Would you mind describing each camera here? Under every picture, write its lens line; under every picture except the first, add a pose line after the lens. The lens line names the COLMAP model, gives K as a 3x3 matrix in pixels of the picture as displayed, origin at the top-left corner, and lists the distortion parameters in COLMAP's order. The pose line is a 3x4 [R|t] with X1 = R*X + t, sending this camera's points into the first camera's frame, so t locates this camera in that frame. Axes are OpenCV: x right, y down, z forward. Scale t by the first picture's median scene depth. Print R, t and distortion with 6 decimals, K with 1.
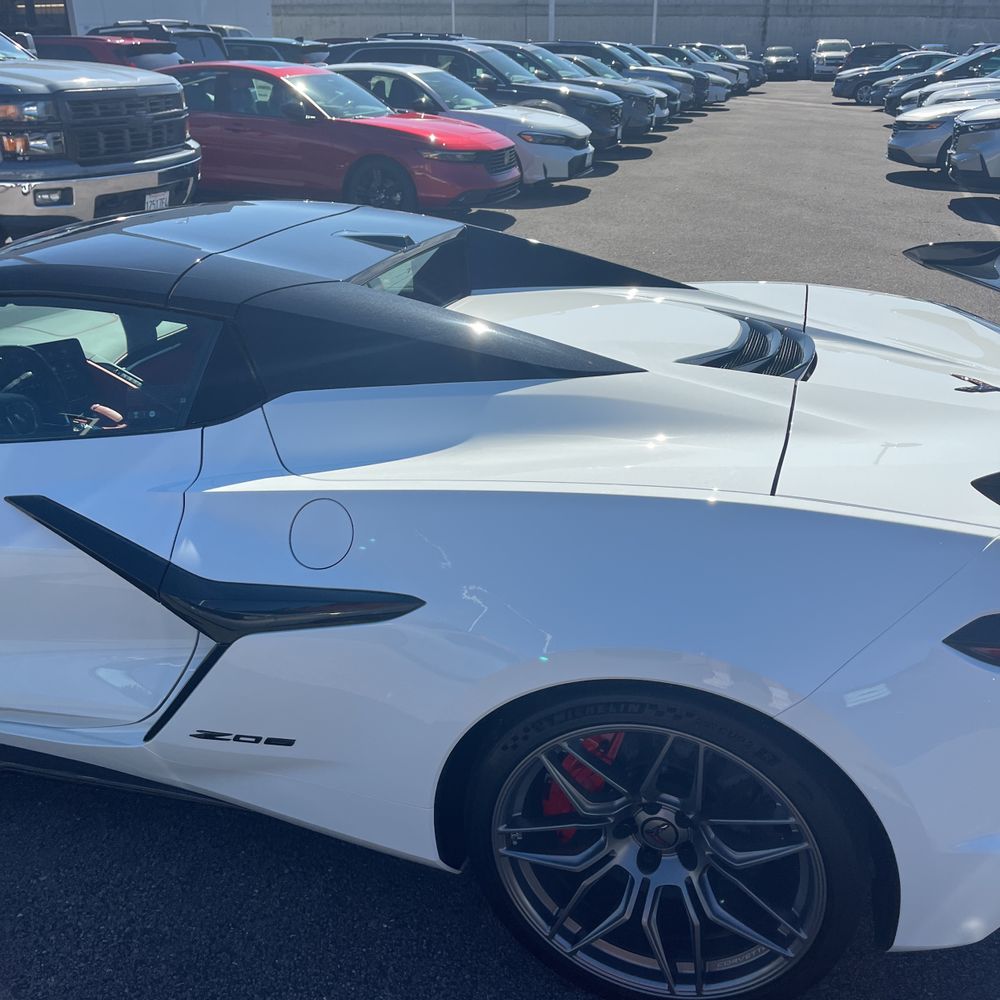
lens RADIAL K [[1026.4, 0, 500.0], [0, 1026.4, 500.0], [0, 0, 1]] dist [0.015988, -0.007377]
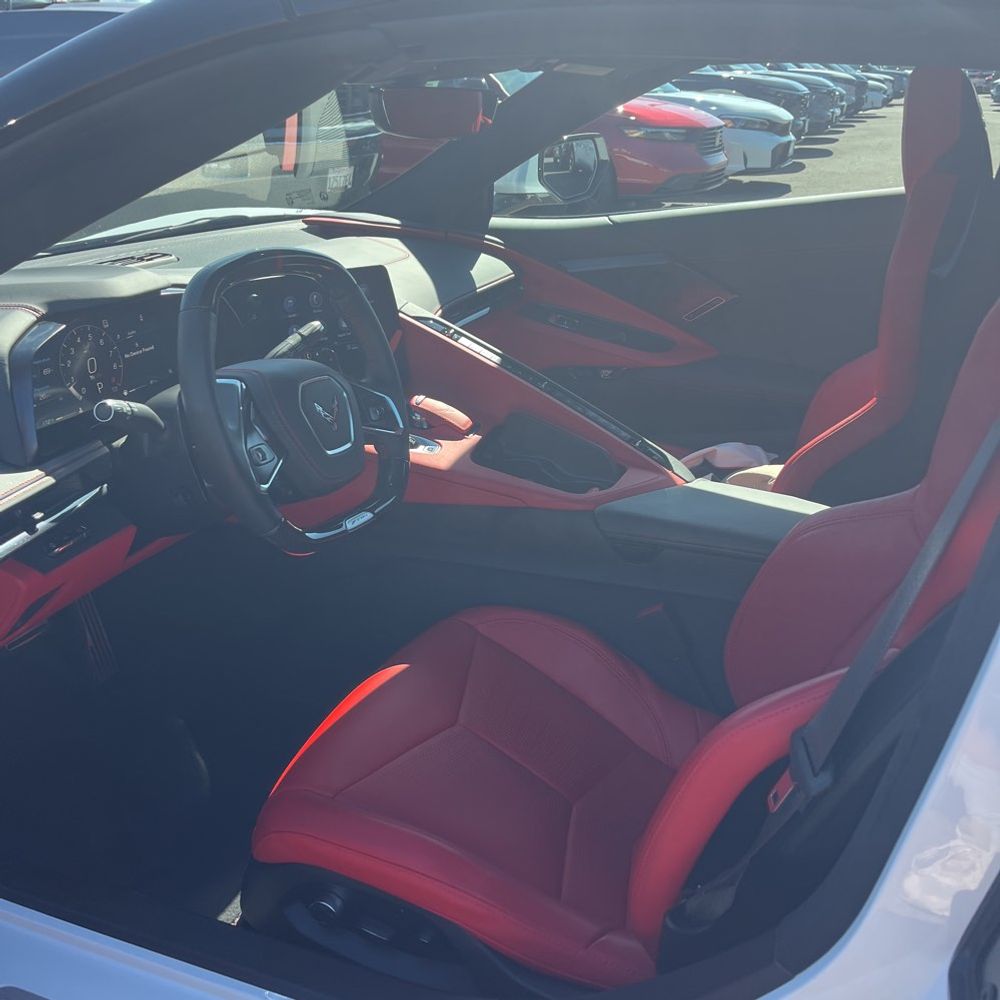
lens RADIAL K [[1001.6, 0, 487.0], [0, 1001.6, 519.3], [0, 0, 1]] dist [0.053943, -0.090327]
pose [[0.994554, 0.015998, -0.102989, -0.058632], [-0.016821, 0.999833, -0.007129, -0.004632], [0.102858, 0.008823, 0.994657, 0.094778]]
